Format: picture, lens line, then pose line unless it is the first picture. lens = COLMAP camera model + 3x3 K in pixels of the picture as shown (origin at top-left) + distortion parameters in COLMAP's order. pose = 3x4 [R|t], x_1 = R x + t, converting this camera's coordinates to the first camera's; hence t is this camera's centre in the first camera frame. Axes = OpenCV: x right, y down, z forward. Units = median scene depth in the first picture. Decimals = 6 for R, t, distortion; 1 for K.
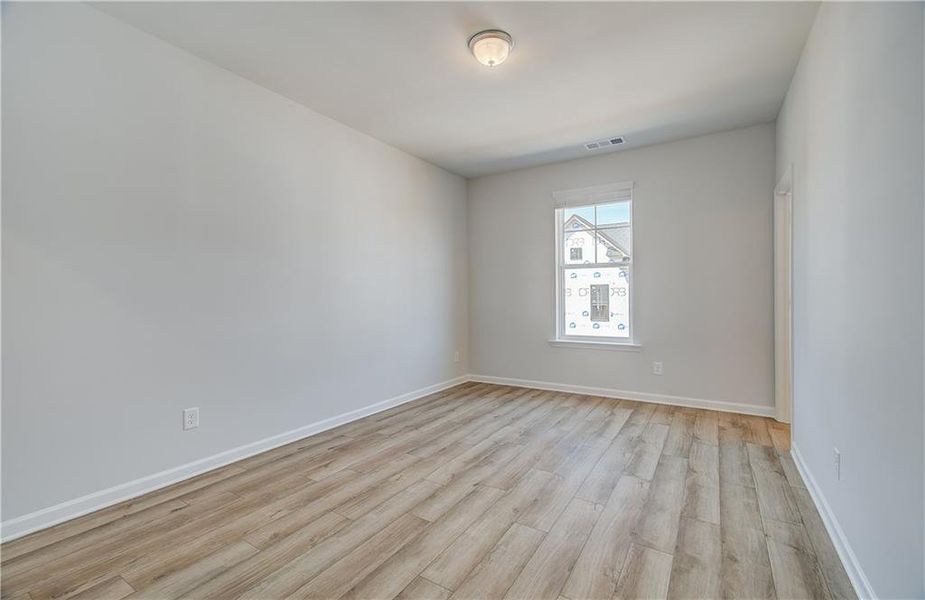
lens RADIAL K [[413.1, 0, 465.7], [0, 413.1, 300.1], [0, 0, 1]] dist [0.003453, 0.000777]
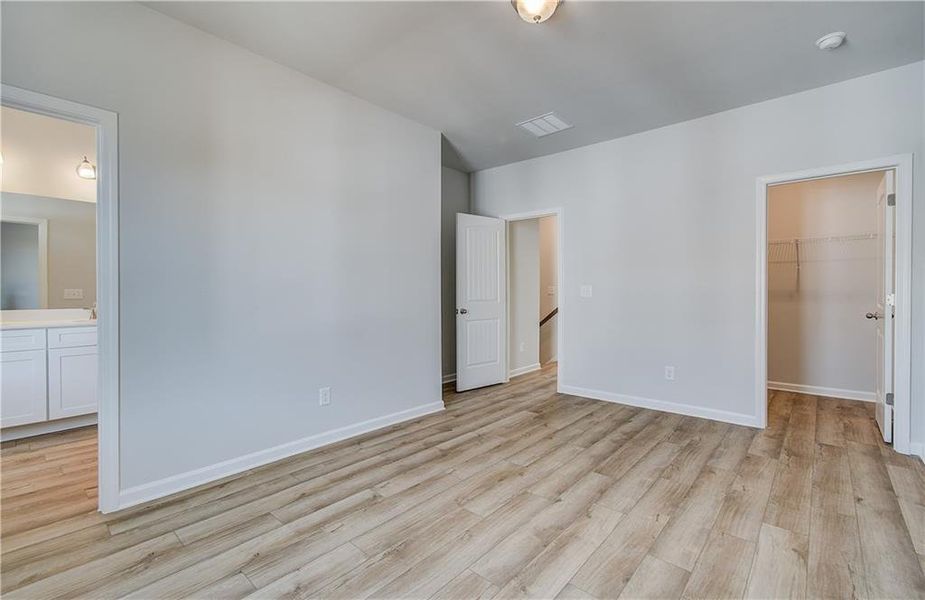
lens RADIAL K [[413.1, 0, 465.7], [0, 413.1, 300.1], [0, 0, 1]] dist [0.003453, 0.000777]
pose [[-0.987643, 0.004687, 0.156648, 0.086302], [0.010074, 0.999384, 0.033614, -0.023411], [-0.156394, 0.034777, -0.987082, 2.030866]]
